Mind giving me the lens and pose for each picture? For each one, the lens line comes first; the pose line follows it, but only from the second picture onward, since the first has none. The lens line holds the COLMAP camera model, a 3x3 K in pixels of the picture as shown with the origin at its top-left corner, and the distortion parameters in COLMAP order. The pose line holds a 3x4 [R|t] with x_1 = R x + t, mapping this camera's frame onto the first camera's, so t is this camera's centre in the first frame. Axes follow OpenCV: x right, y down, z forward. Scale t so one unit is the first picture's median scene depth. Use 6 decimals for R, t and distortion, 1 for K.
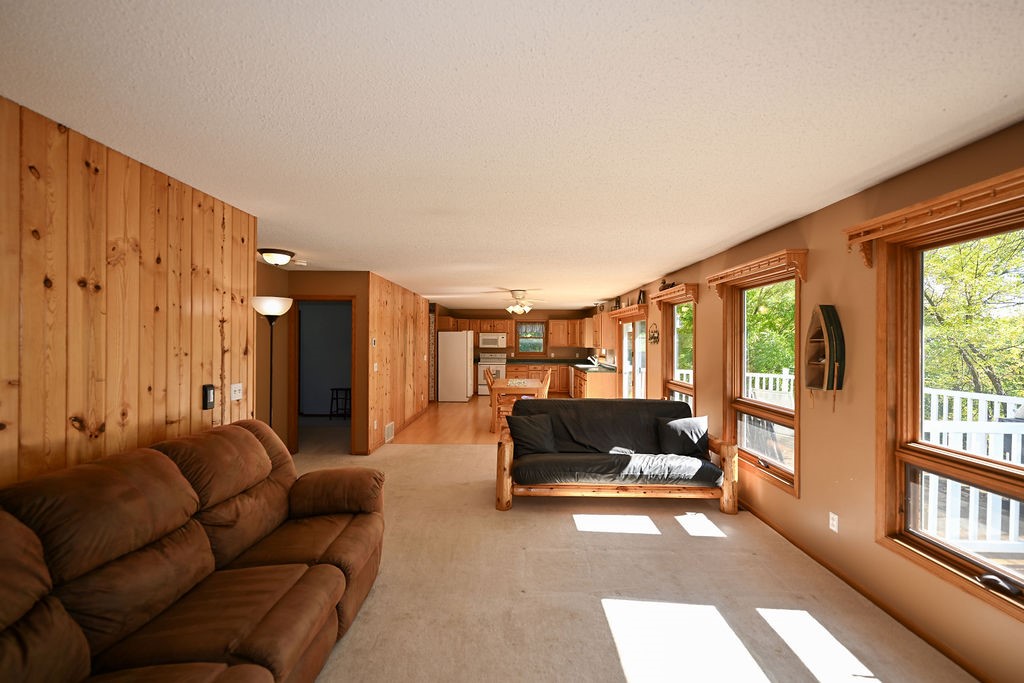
lens RADIAL K [[411.0, 0, 504.4], [0, 411.0, 336.7], [0, 0, 1]] dist [0.000940, -0.000807]
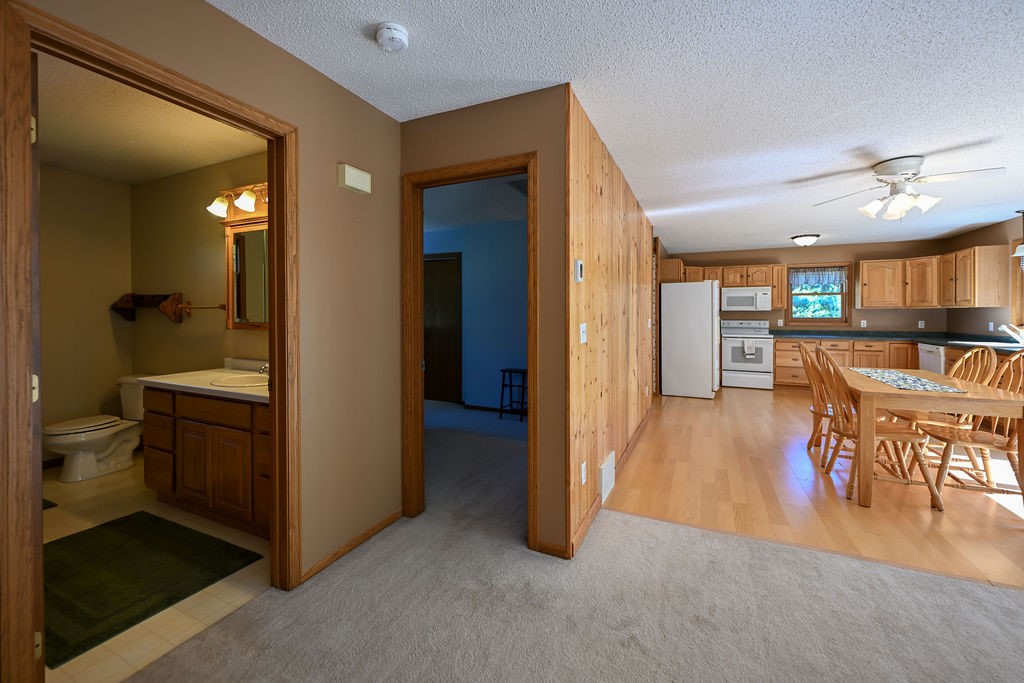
lens RADIAL K [[411.0, 0, 513.4], [0, 411.0, 315.4], [0, 0, 1]] dist [0.000940, -0.000807]
pose [[0.918247, -0.002247, -0.396003, -0.117665], [0.006594, 0.999932, 0.009616, 0.028573], [0.395954, -0.011441, 0.918199, 0.325358]]
